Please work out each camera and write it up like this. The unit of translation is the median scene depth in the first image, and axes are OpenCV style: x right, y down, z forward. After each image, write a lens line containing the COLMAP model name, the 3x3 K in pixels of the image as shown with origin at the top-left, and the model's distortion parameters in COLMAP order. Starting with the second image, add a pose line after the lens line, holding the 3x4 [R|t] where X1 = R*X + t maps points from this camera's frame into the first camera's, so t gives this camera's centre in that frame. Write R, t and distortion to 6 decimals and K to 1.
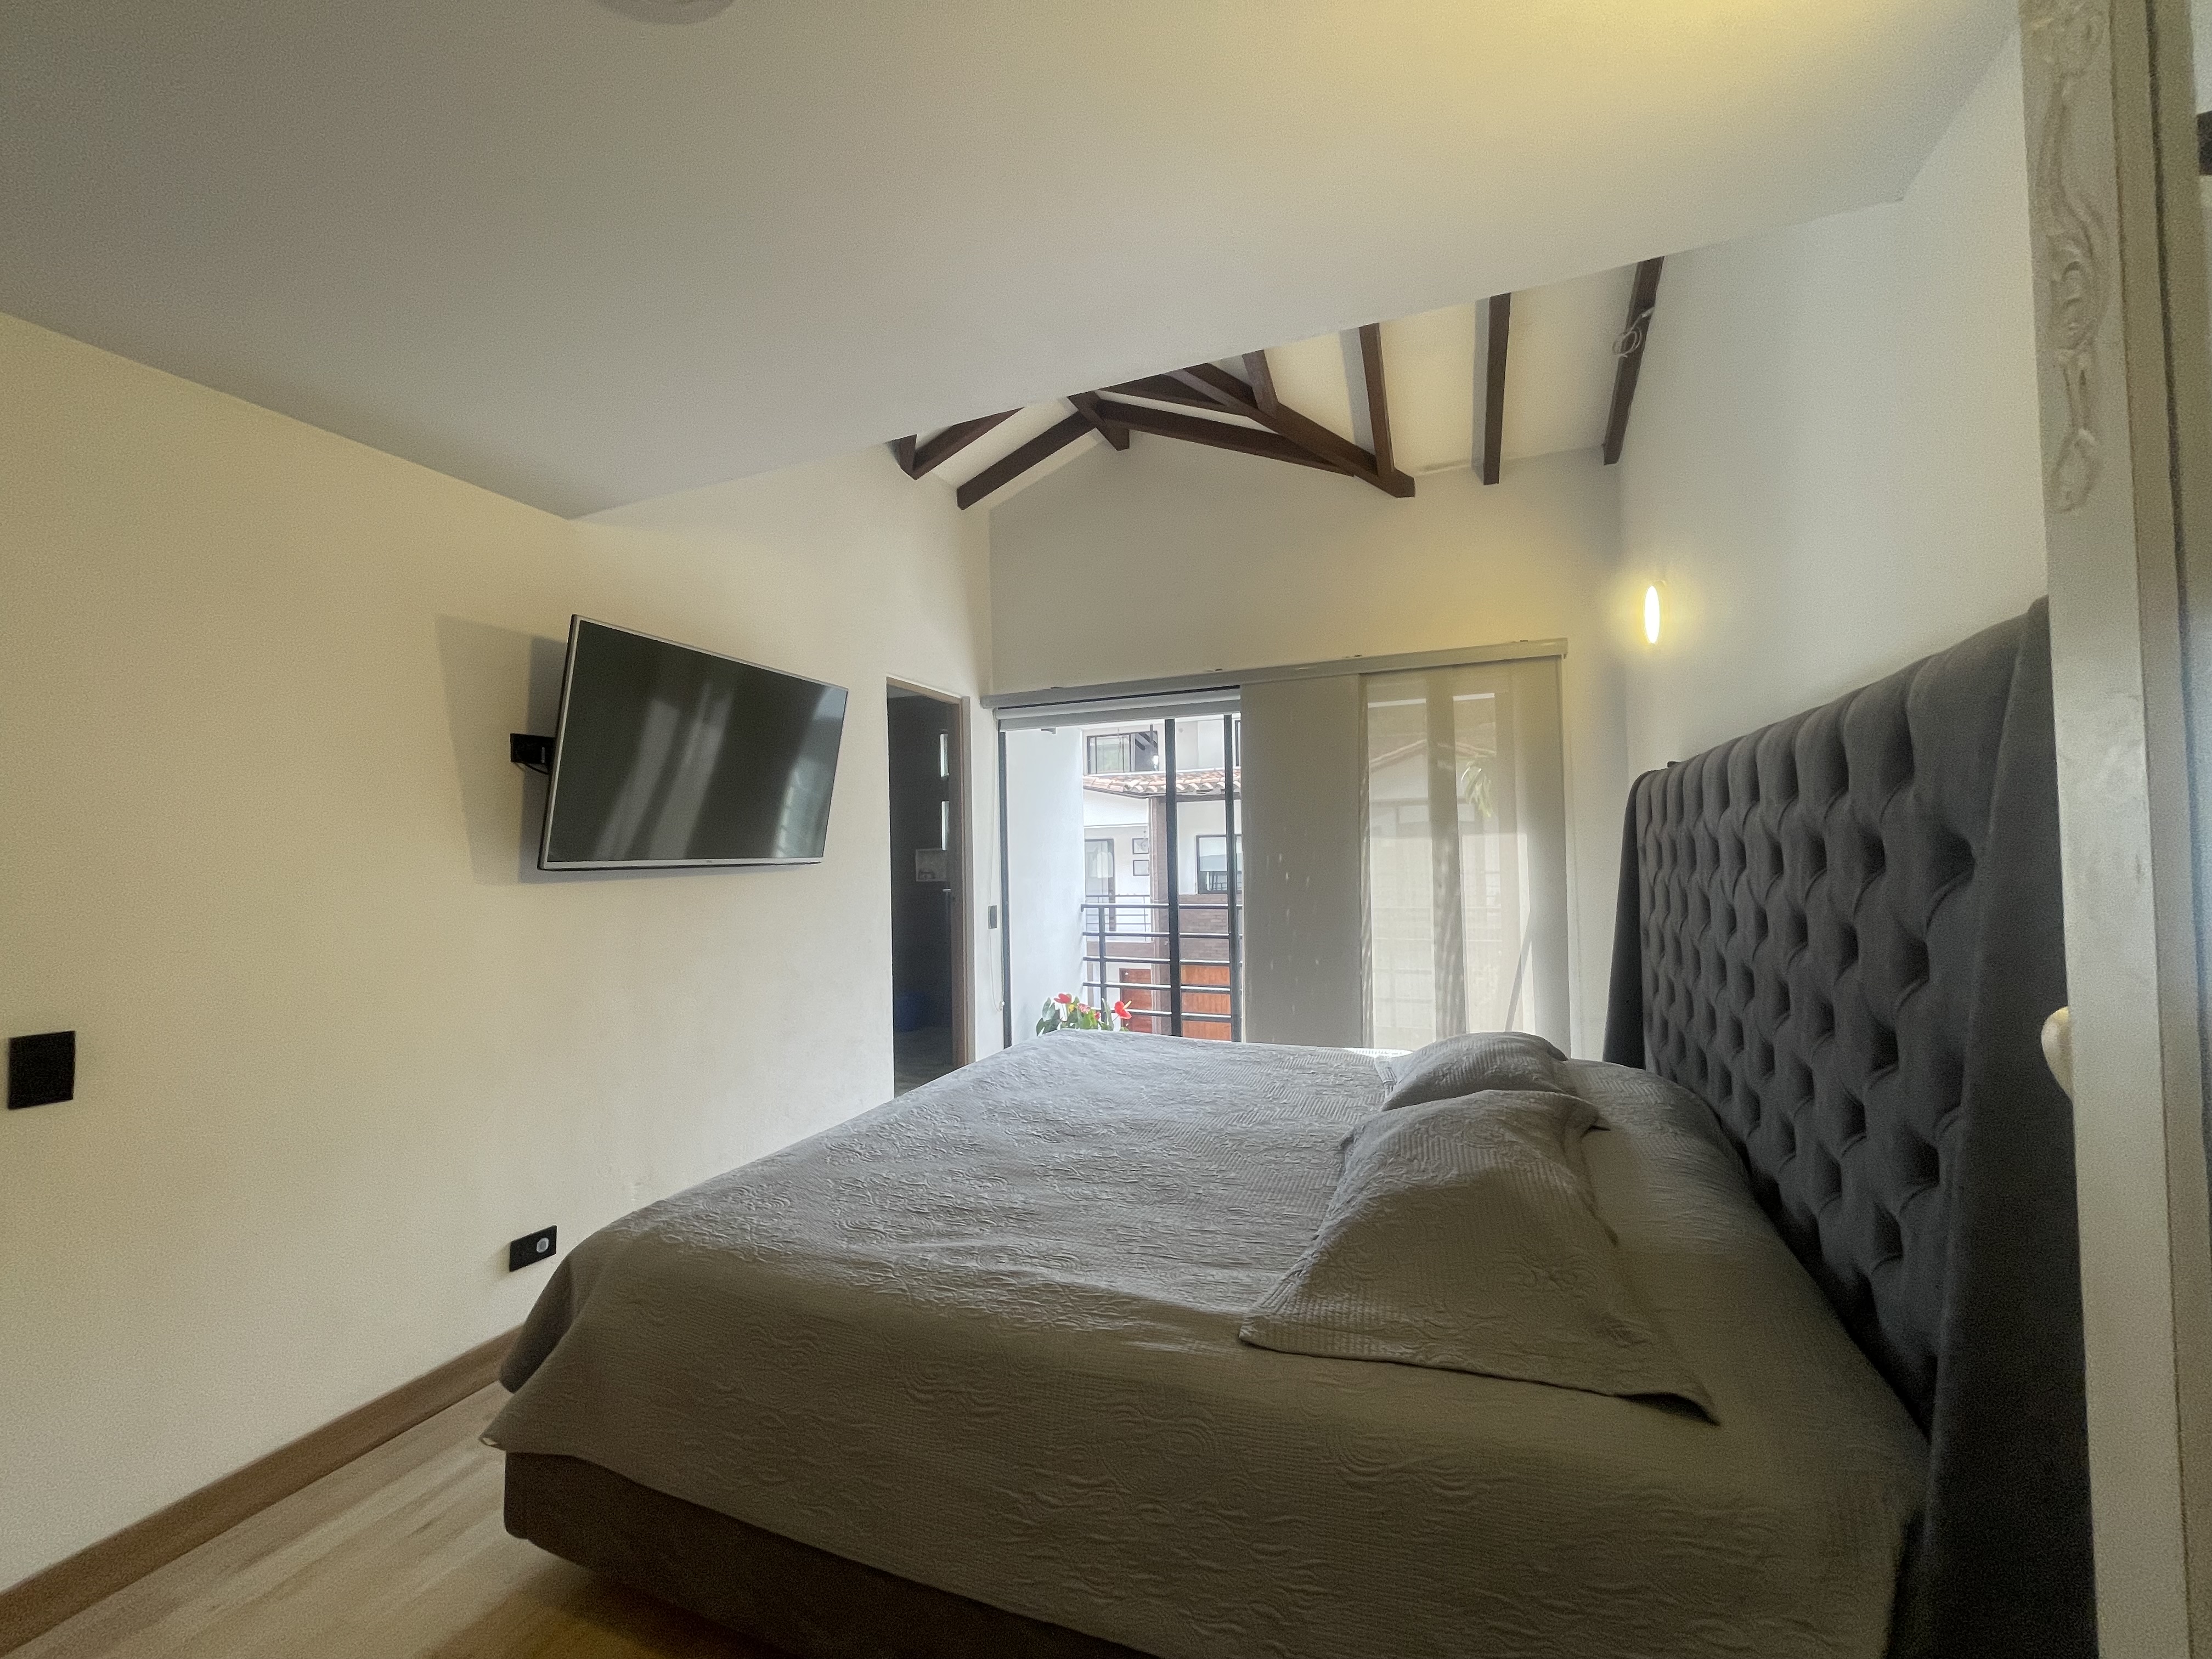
lens RADIAL K [[892.2, 0, 1104.3], [0, 892.2, 844.8], [0, 0, 1]] dist [-0.001196, 0.000084]
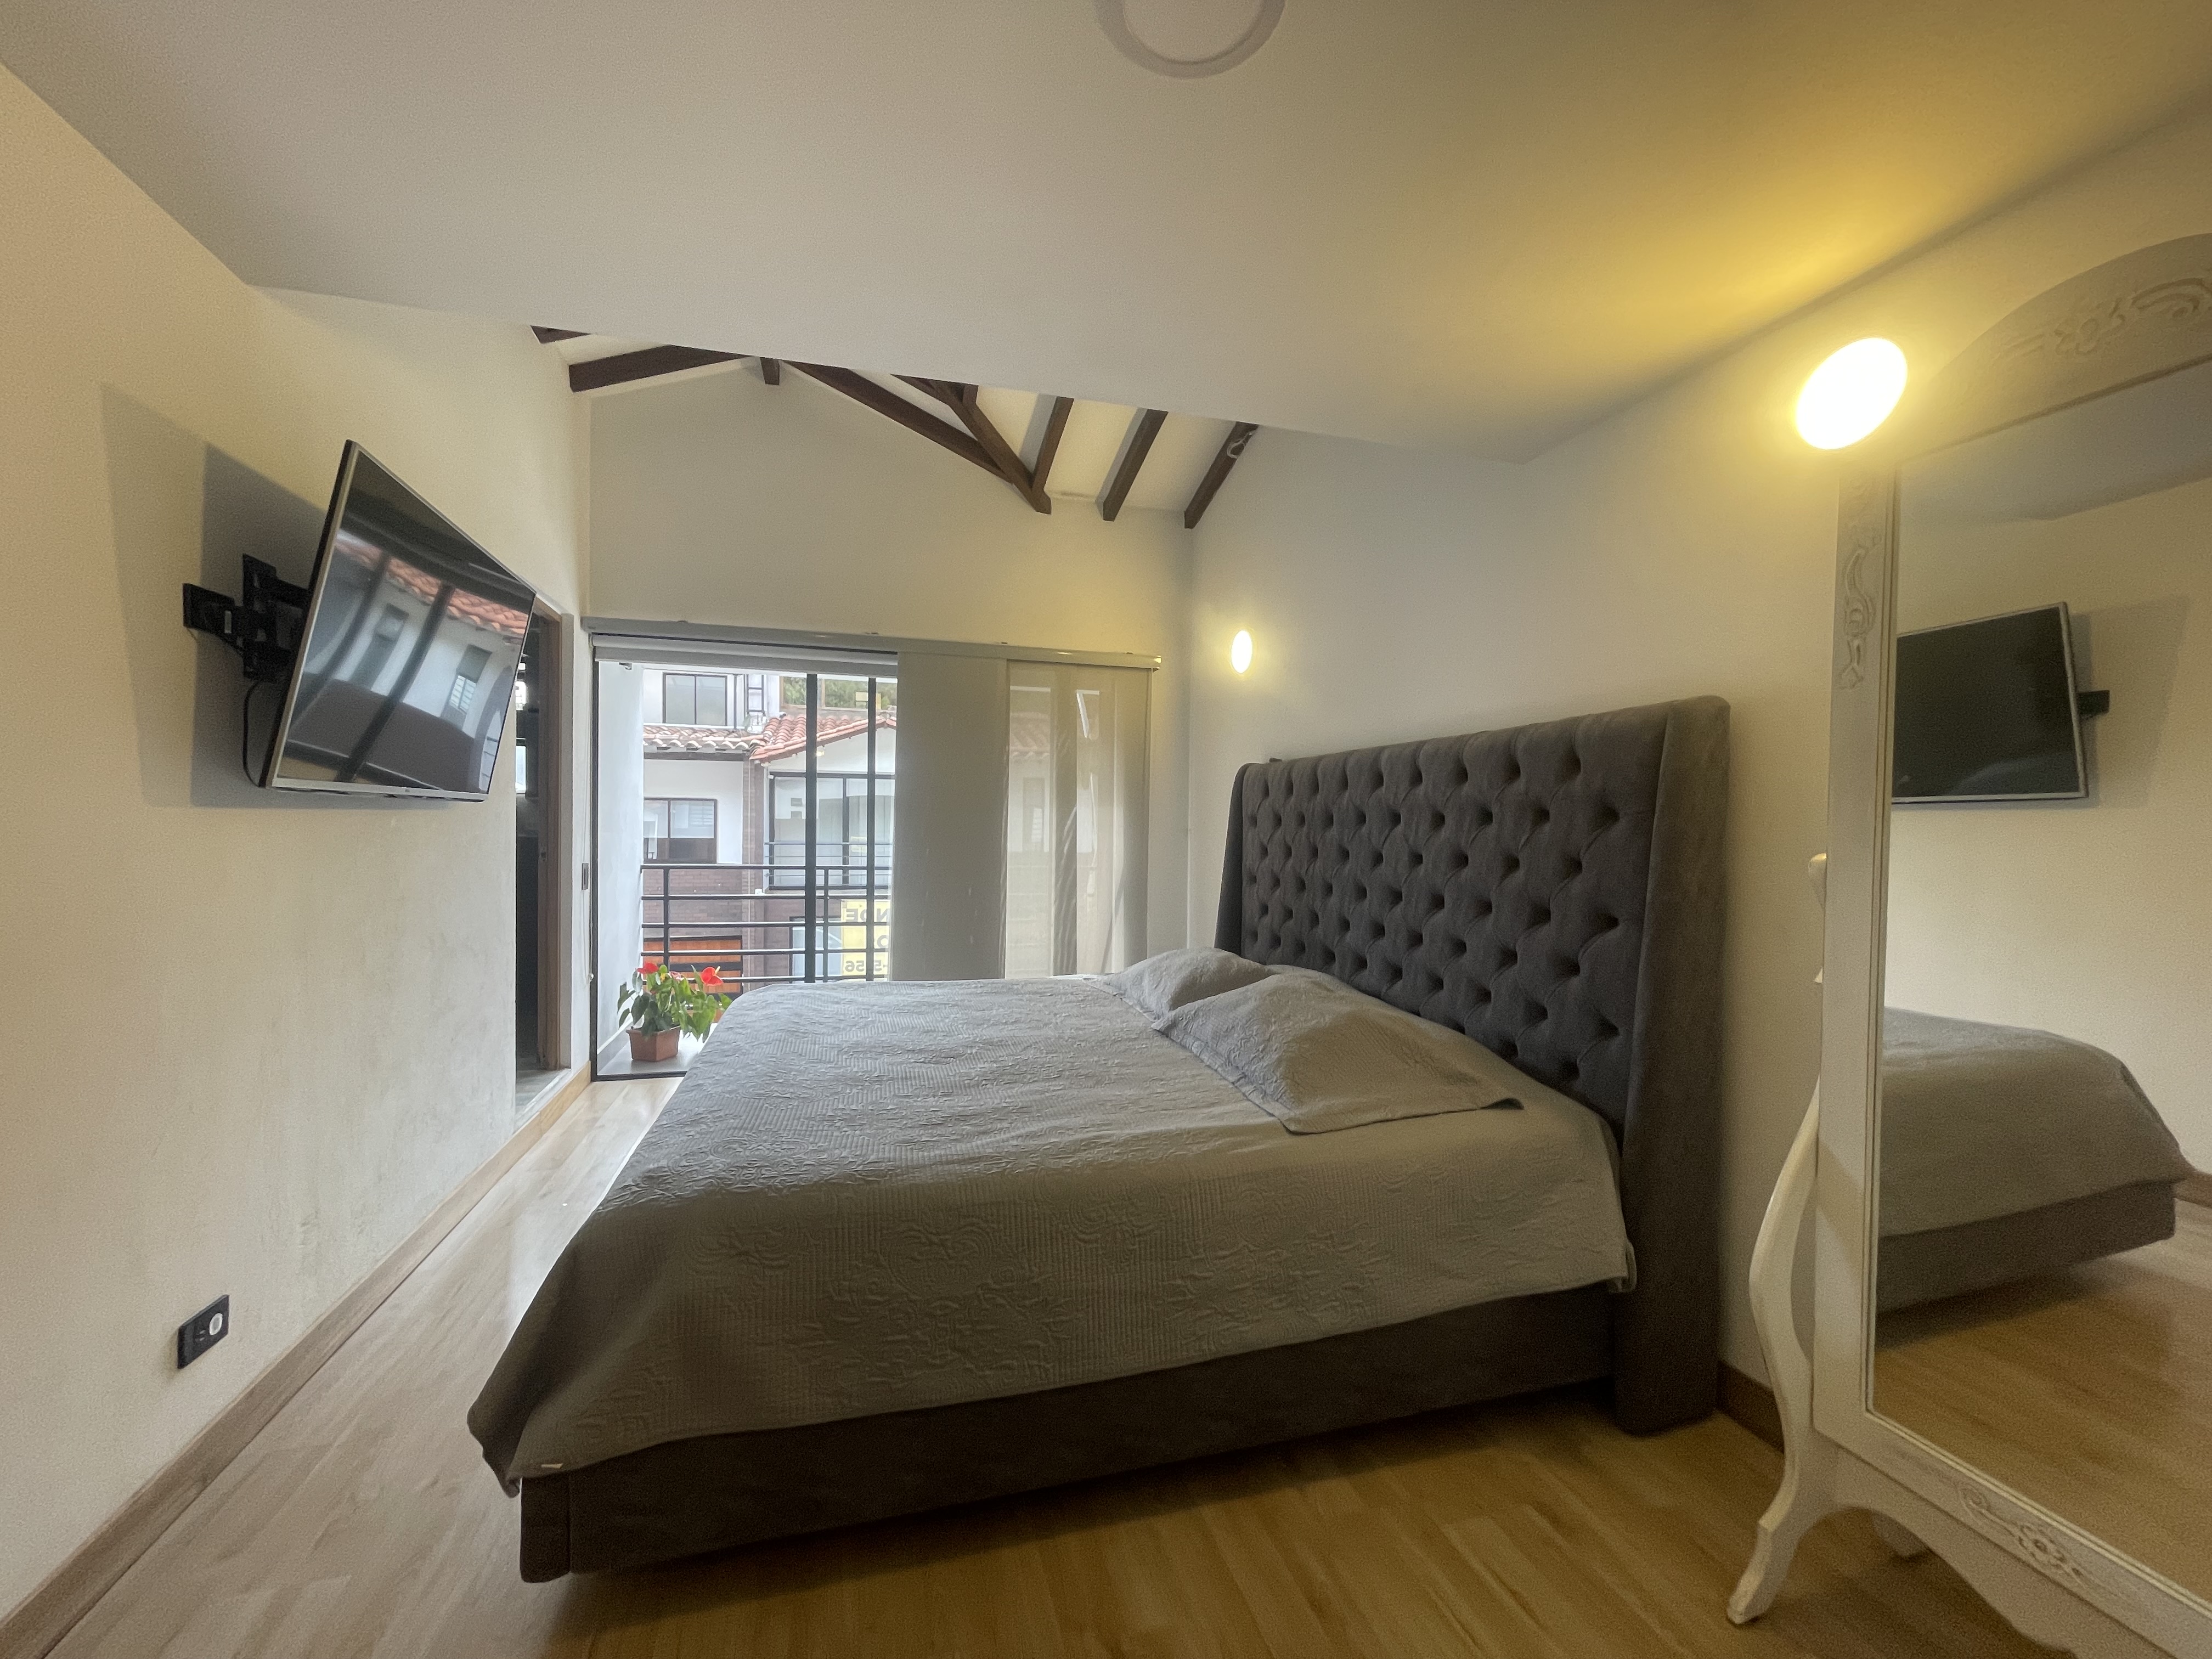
lens RADIAL K [[888.8, 0, 1104.4], [0, 888.8, 837.8], [0, 0, 1]] dist [-0.000334, 0.000168]
pose [[0.785879, 0.021584, 0.618004, -0.511640], [-0.034660, 0.999357, 0.009172, 0.037085], [-0.617409, -0.028628, 0.786122, 0.033080]]
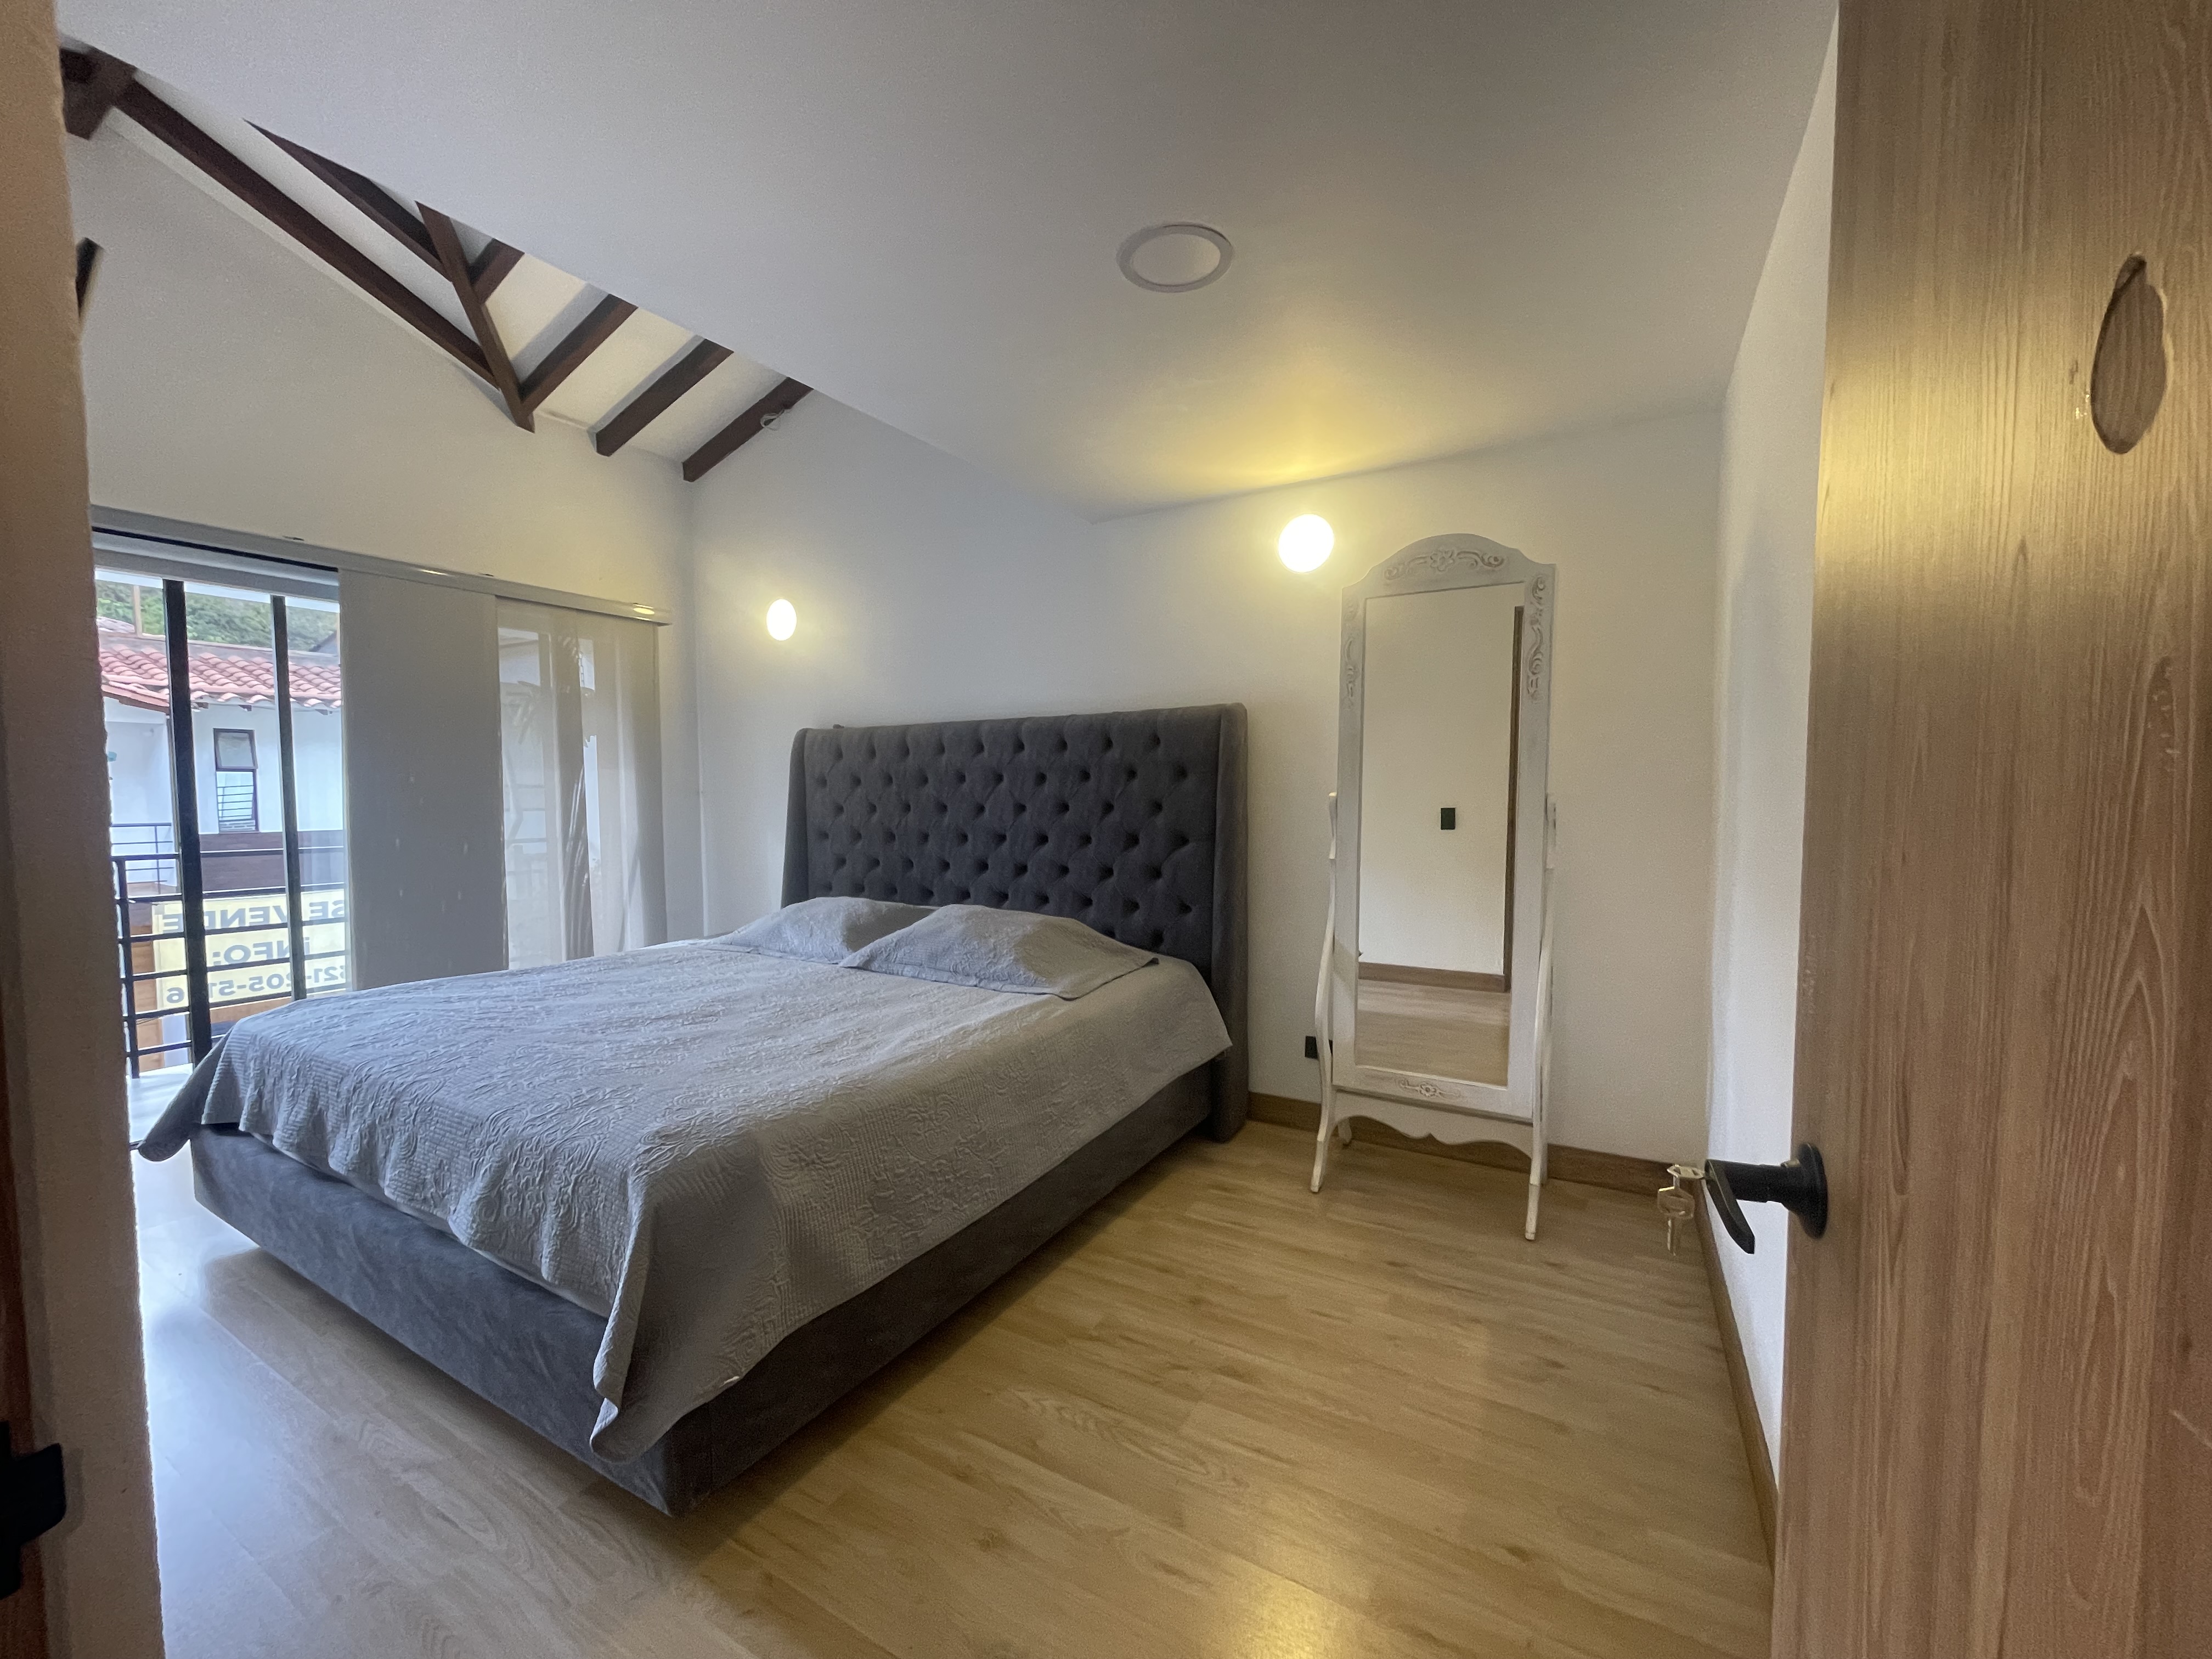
lens RADIAL K [[886.4, 0, 1106.0], [0, 886.4, 829.5], [0, 0, 1]] dist [0.003162, 0.000660]
pose [[0.145188, -0.023581, 0.989123, -0.947360], [-0.006475, 0.999672, 0.024783, 0.058447], [-0.989383, -0.010002, 0.144987, 0.321622]]
